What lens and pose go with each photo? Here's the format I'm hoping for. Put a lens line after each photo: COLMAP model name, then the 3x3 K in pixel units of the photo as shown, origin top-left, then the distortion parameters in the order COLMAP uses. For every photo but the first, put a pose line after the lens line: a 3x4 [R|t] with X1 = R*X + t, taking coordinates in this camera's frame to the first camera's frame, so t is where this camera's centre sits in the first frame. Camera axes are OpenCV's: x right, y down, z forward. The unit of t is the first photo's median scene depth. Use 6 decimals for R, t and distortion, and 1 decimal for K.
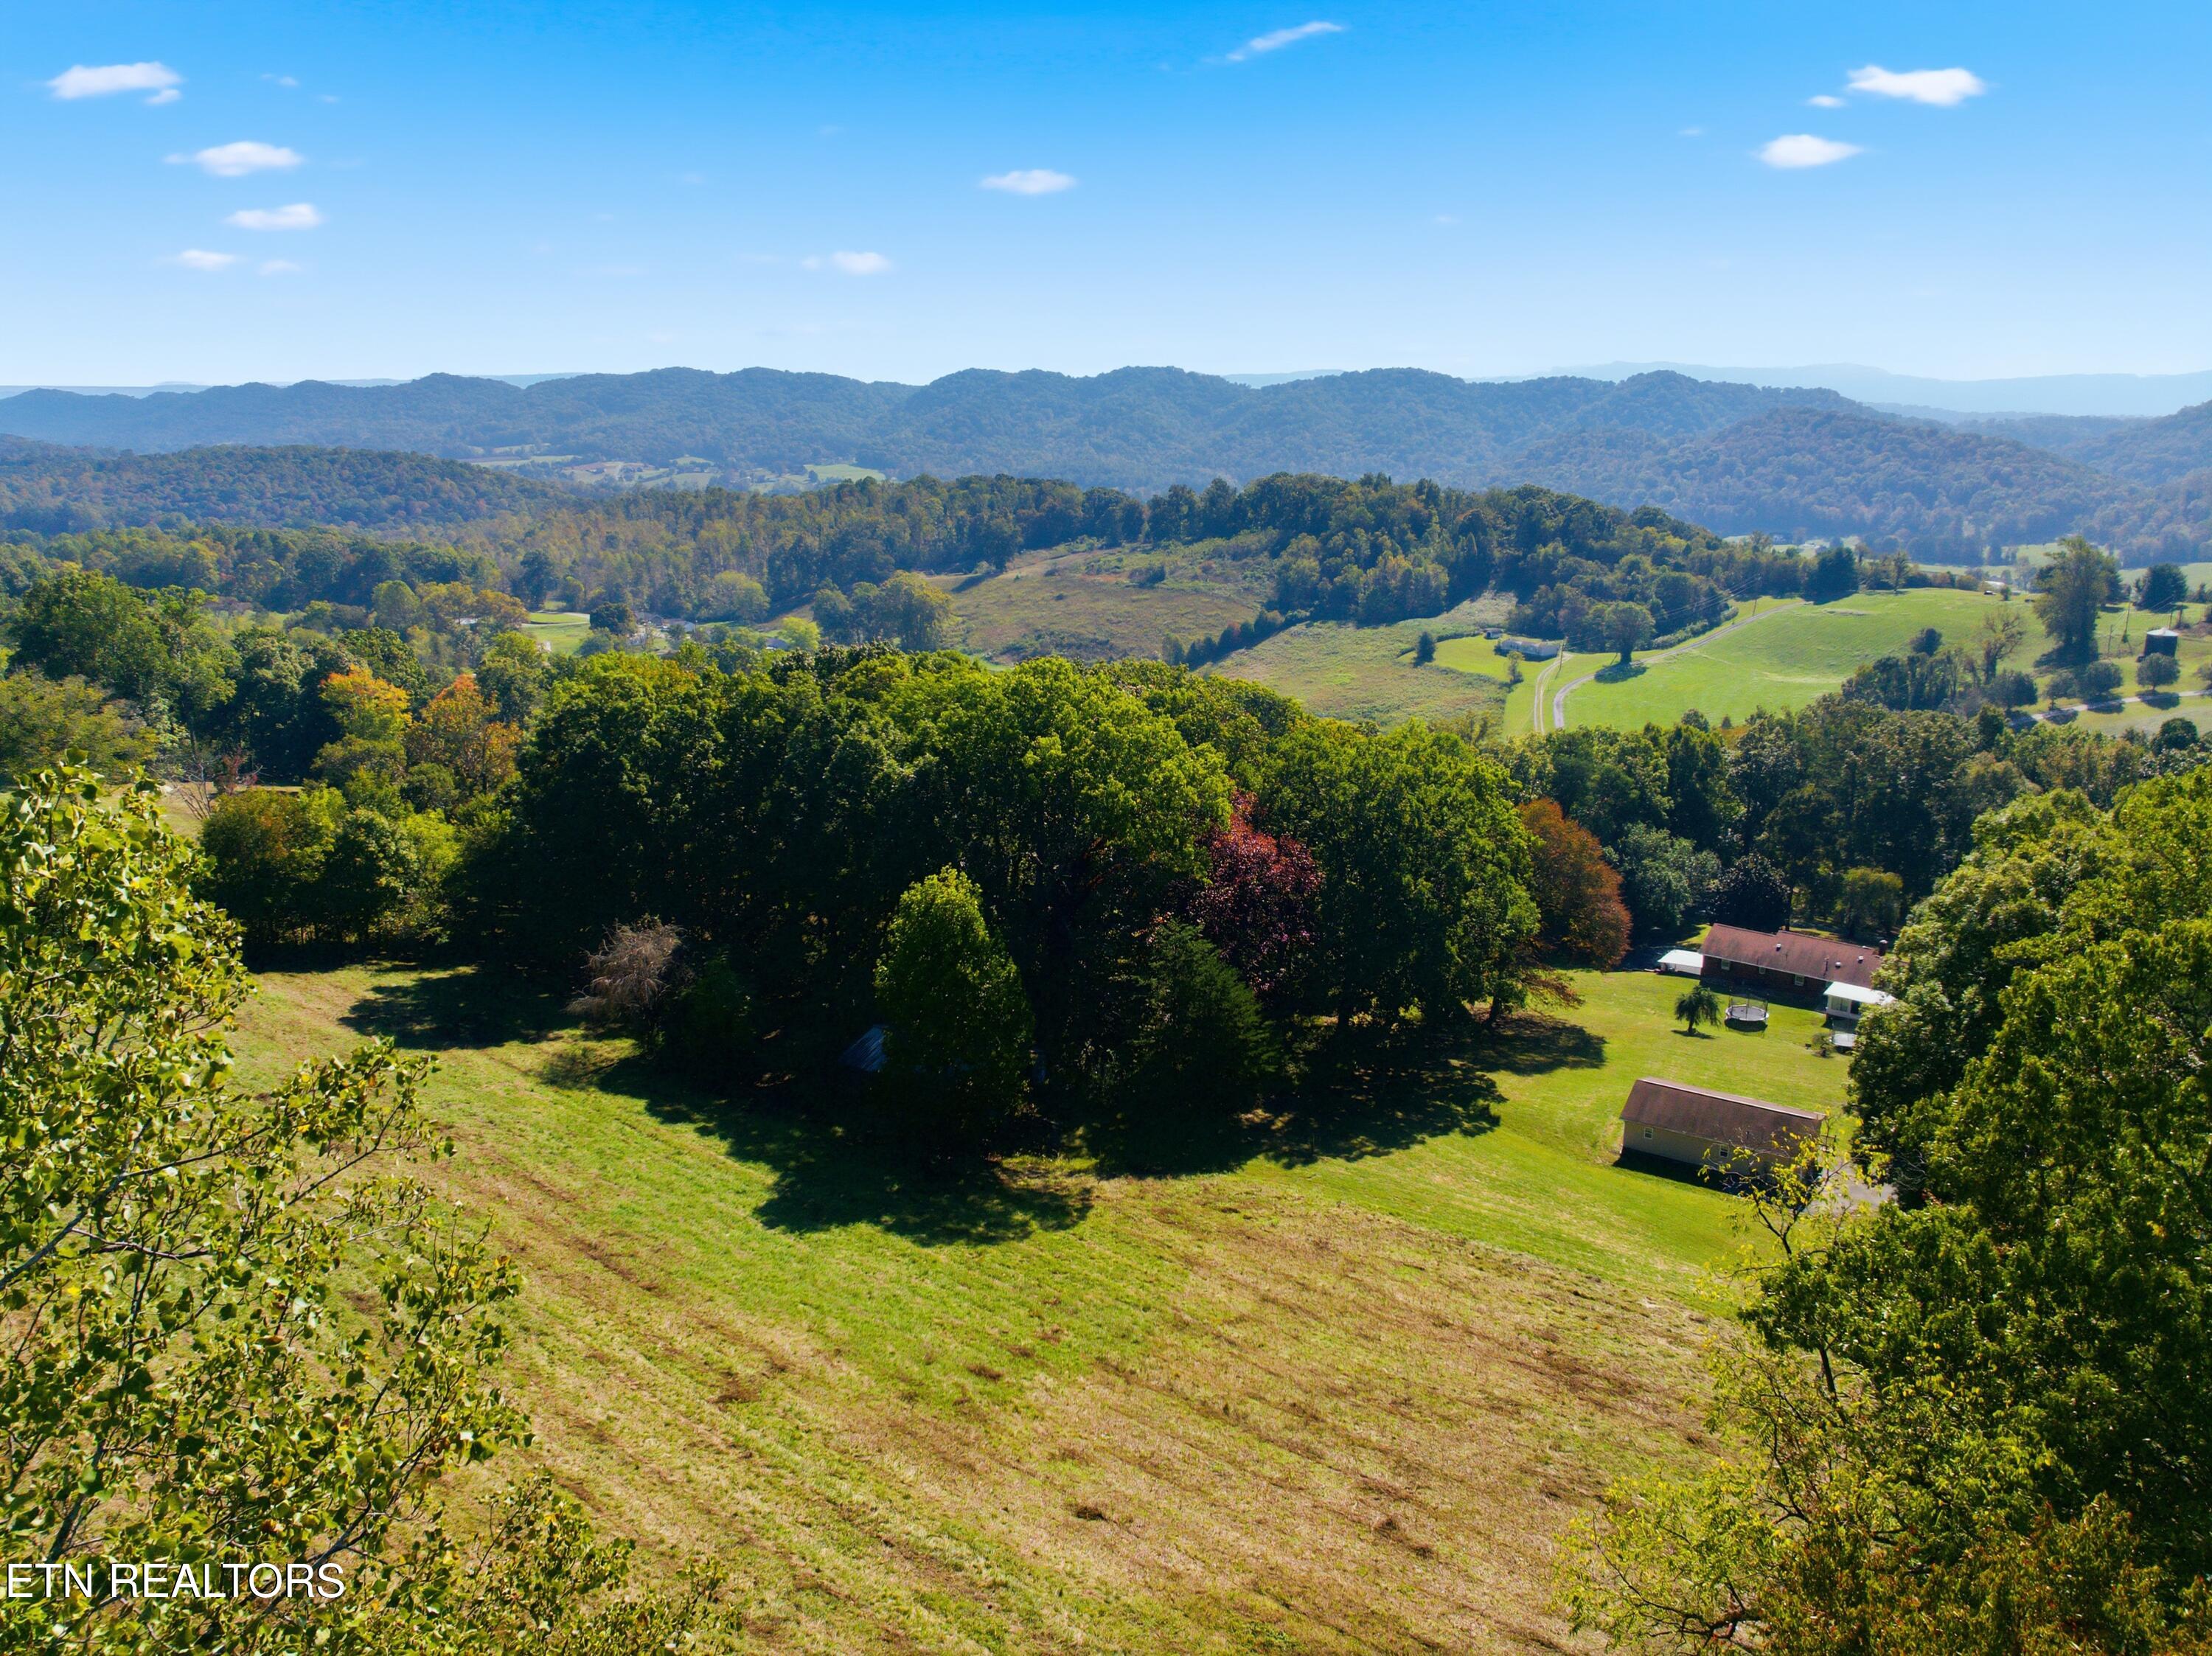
lens RADIAL K [[1552.5, 0, 1108.4], [0, 1552.5, 817.9], [0, 0, 1]] dist [-0.034958, -0.005675]
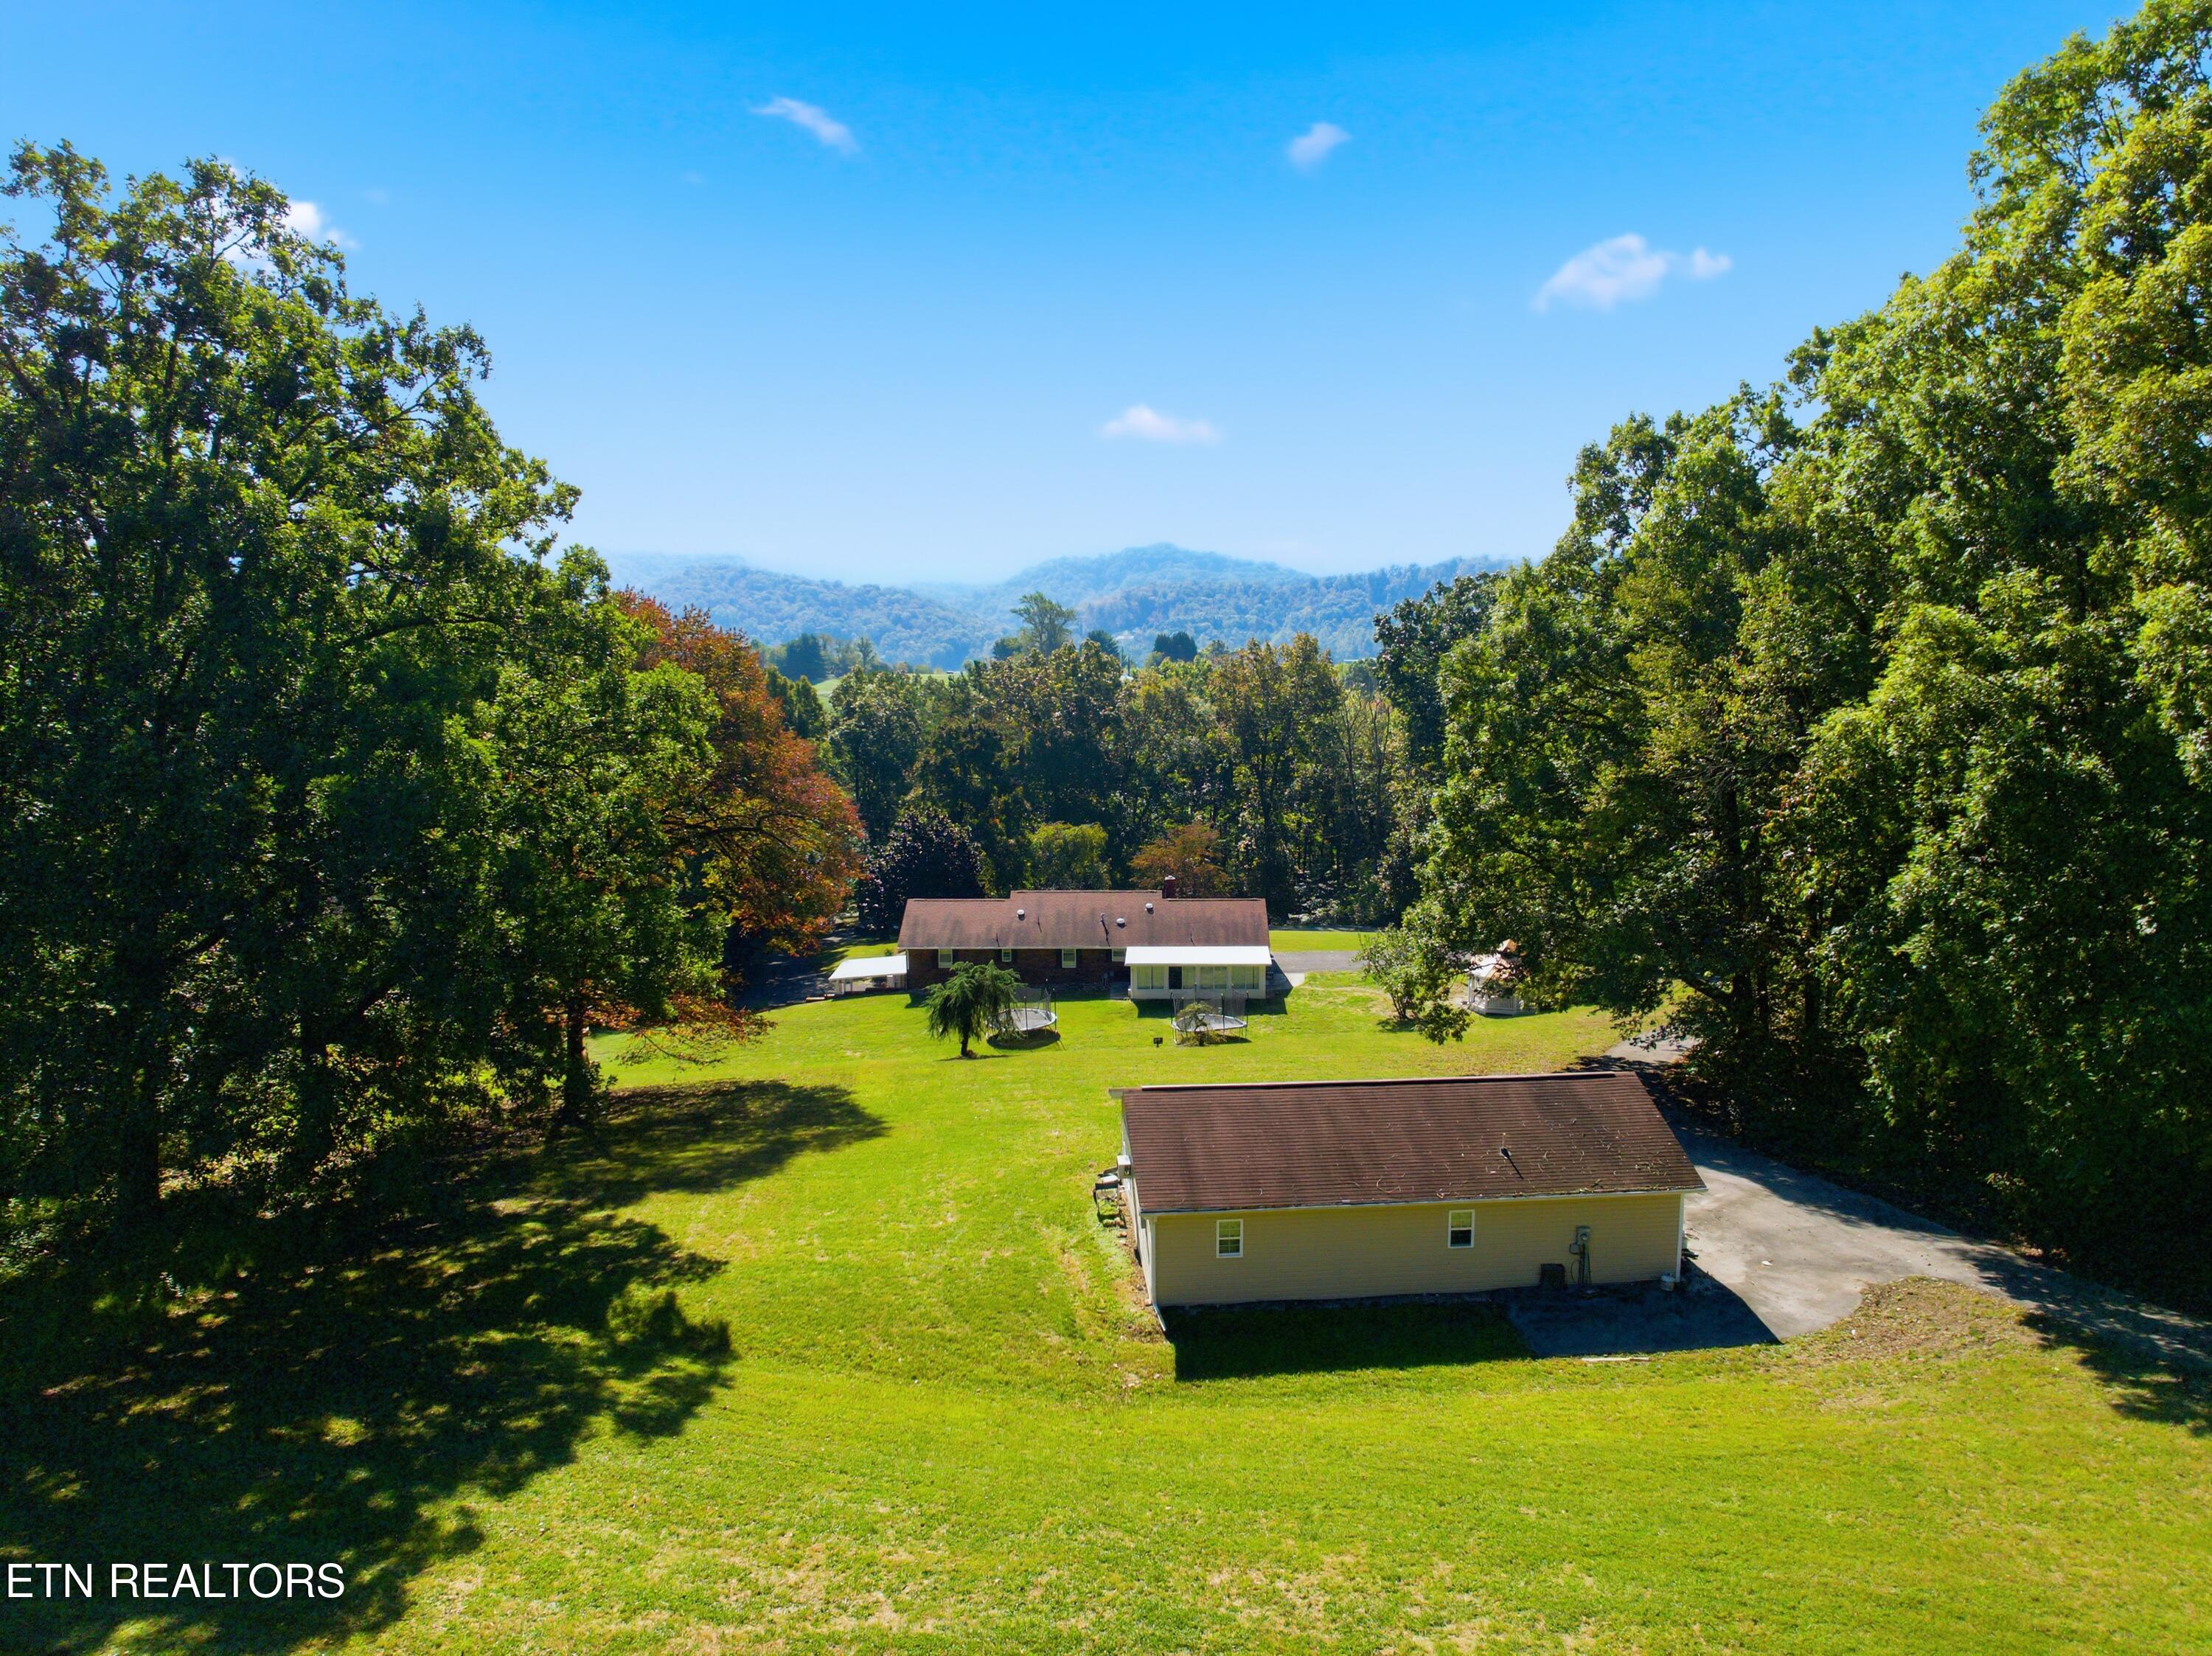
lens RADIAL K [[1552.5, 0, 1108.4], [0, 1552.5, 817.9], [0, 0, 1]] dist [-0.034958, -0.005675]
pose [[0.787164, -0.088179, 0.610407, 0.148058], [0.160860, 0.984823, -0.065174, 0.135597], [-0.595396, 0.149492, 0.789402, 0.744184]]
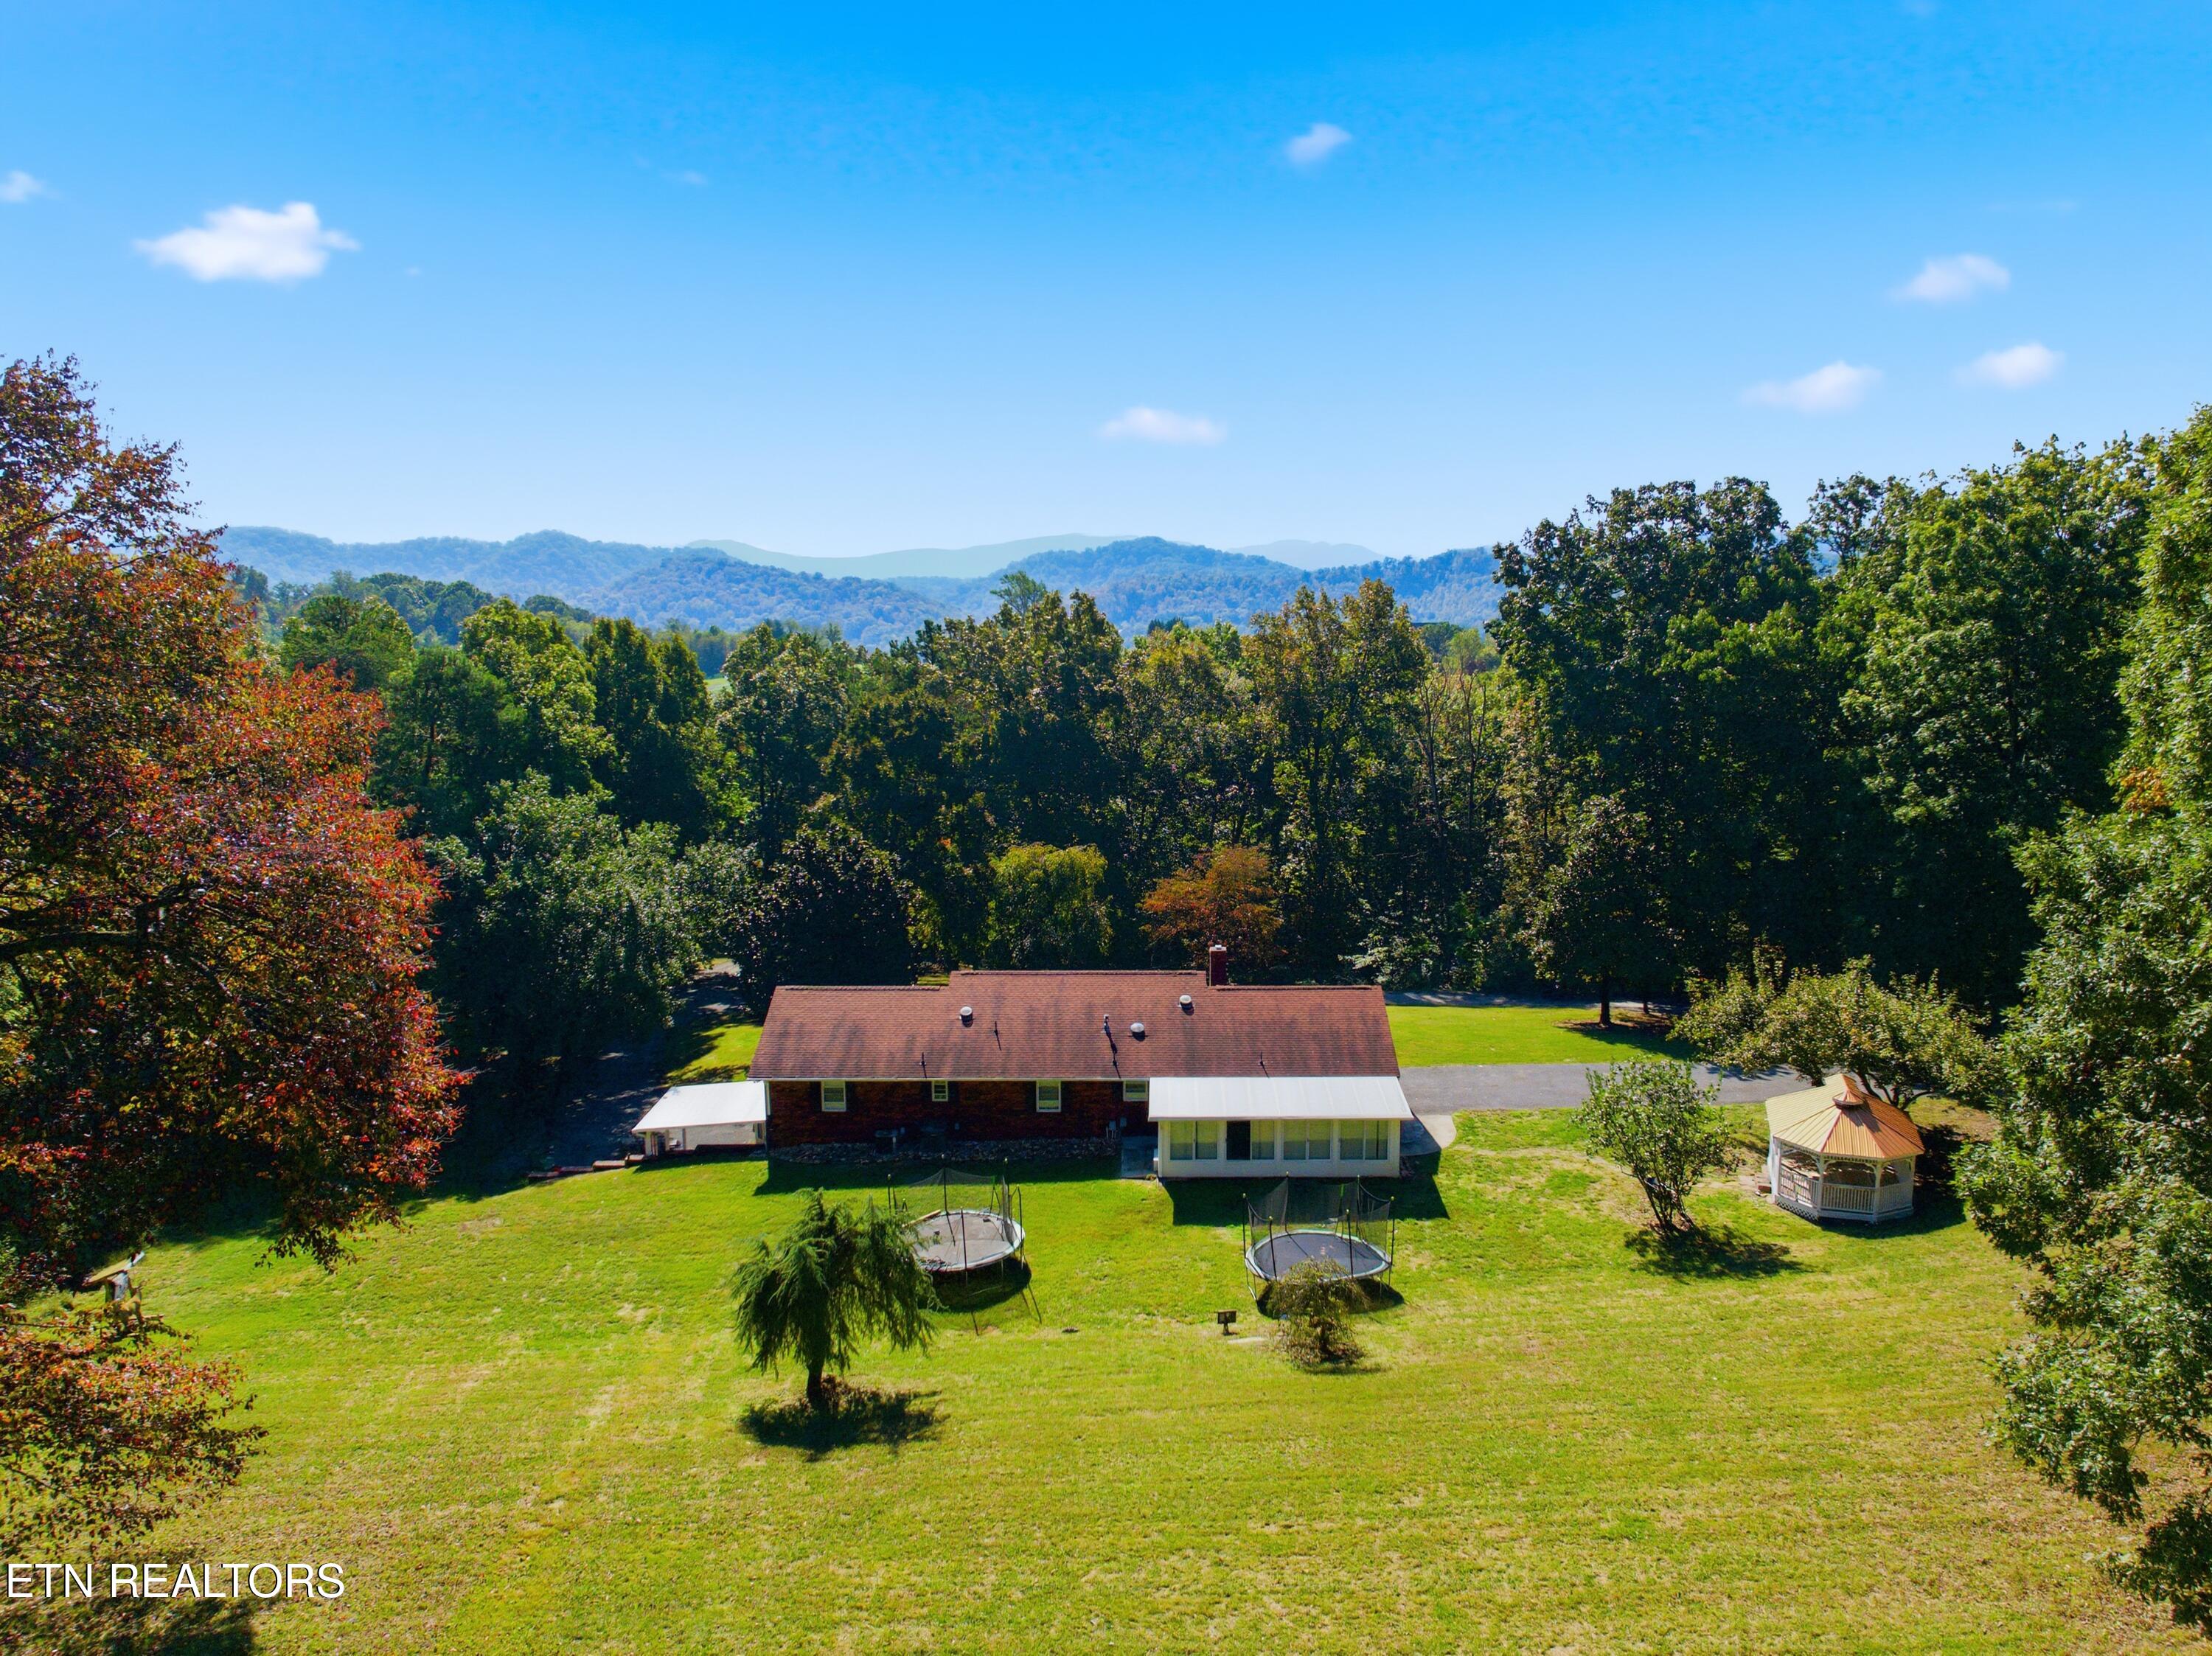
lens RADIAL K [[1552.5, 0, 1108.4], [0, 1552.5, 817.9], [0, 0, 1]] dist [-0.034958, -0.005675]
pose [[0.781793, -0.089210, 0.617123, 0.366880], [0.161207, 0.984981, -0.061836, 0.099069], [-0.602338, 0.147828, 0.784433, 1.035655]]
